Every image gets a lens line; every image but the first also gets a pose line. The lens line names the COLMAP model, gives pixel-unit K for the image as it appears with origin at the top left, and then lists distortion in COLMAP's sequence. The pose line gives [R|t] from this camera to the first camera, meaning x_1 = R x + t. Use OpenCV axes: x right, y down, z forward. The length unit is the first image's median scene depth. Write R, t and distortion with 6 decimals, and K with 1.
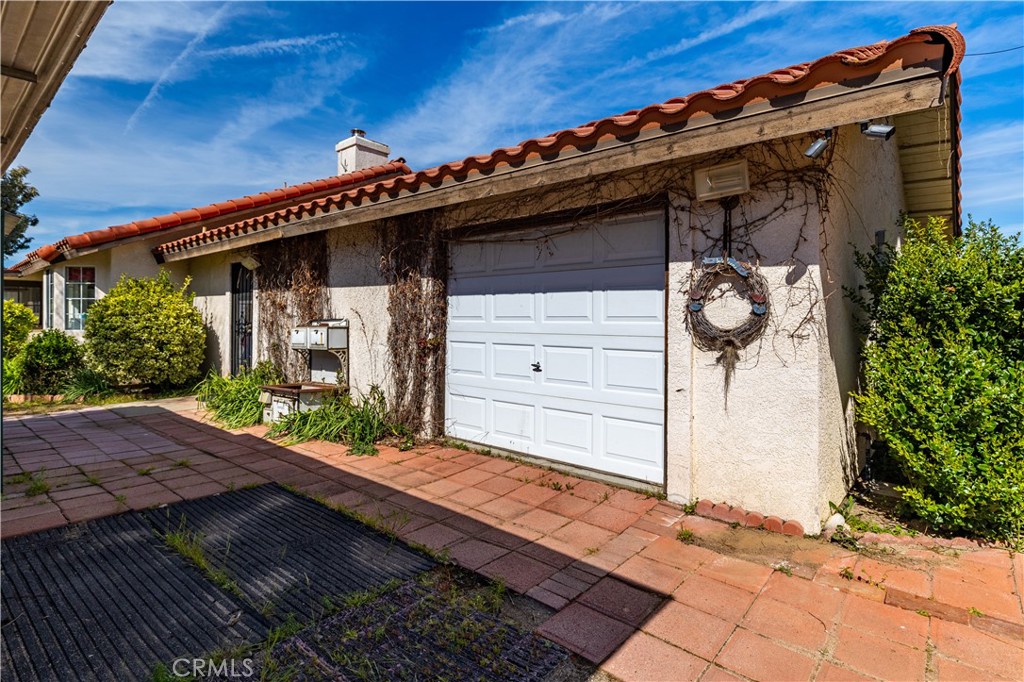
lens RADIAL K [[513.6, 0, 496.8], [0, 513.6, 317.7], [0, 0, 1]] dist [0.001613, 0.000526]
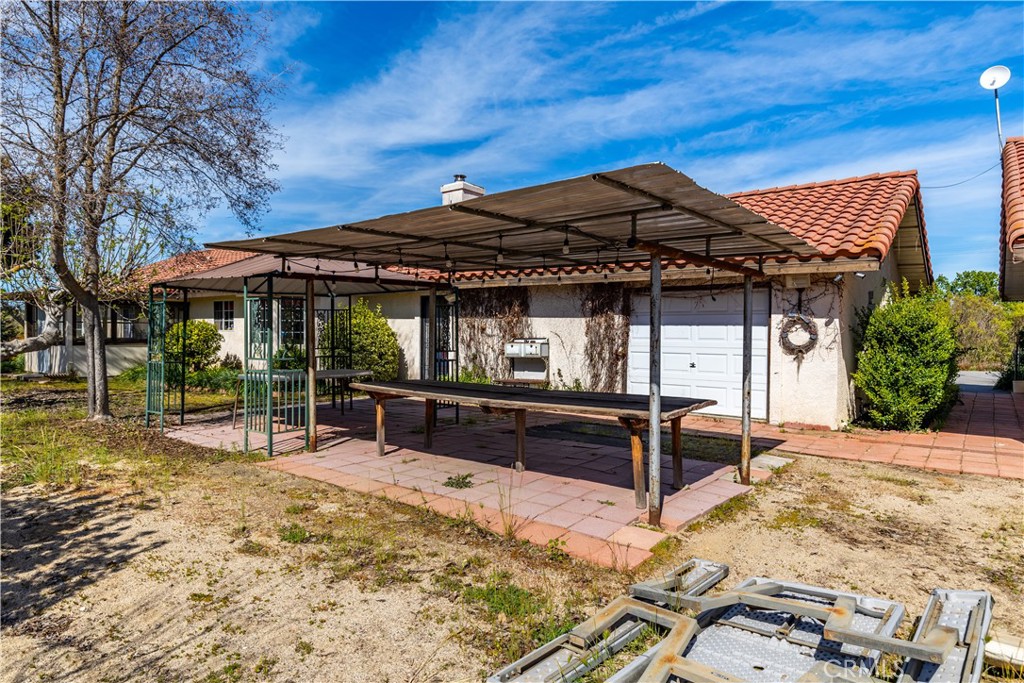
lens RADIAL K [[616.2, 0, 512.2], [0, 616.2, 346.0], [0, 0, 1]] dist [0.058064, -0.043982]
pose [[0.997701, 0.004066, 0.067644, -0.422613], [-0.005587, 0.999735, 0.022312, -0.012019], [-0.067535, -0.022639, 0.997460, -0.700281]]
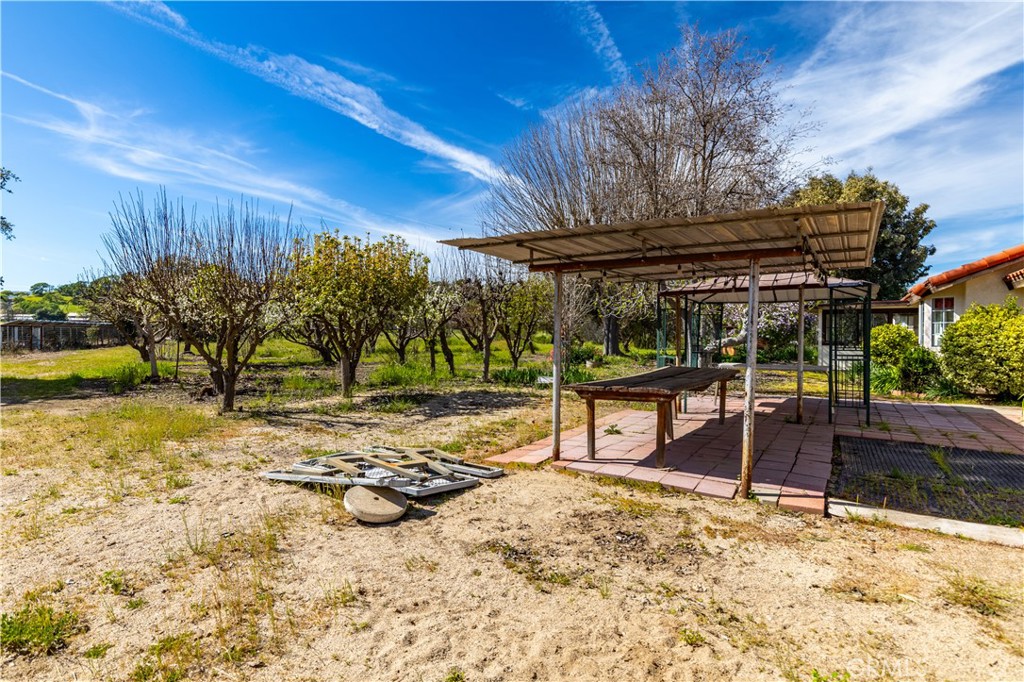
lens RADIAL K [[534.3, 0, 508.8], [0, 534.3, 330.2], [0, 0, 1]] dist [-0.004157, -0.000876]
pose [[0.152142, -0.006678, -0.988336, 0.401007], [-0.006894, 0.999946, -0.007818, -0.000557], [0.988335, 0.008003, 0.152088, -0.321655]]
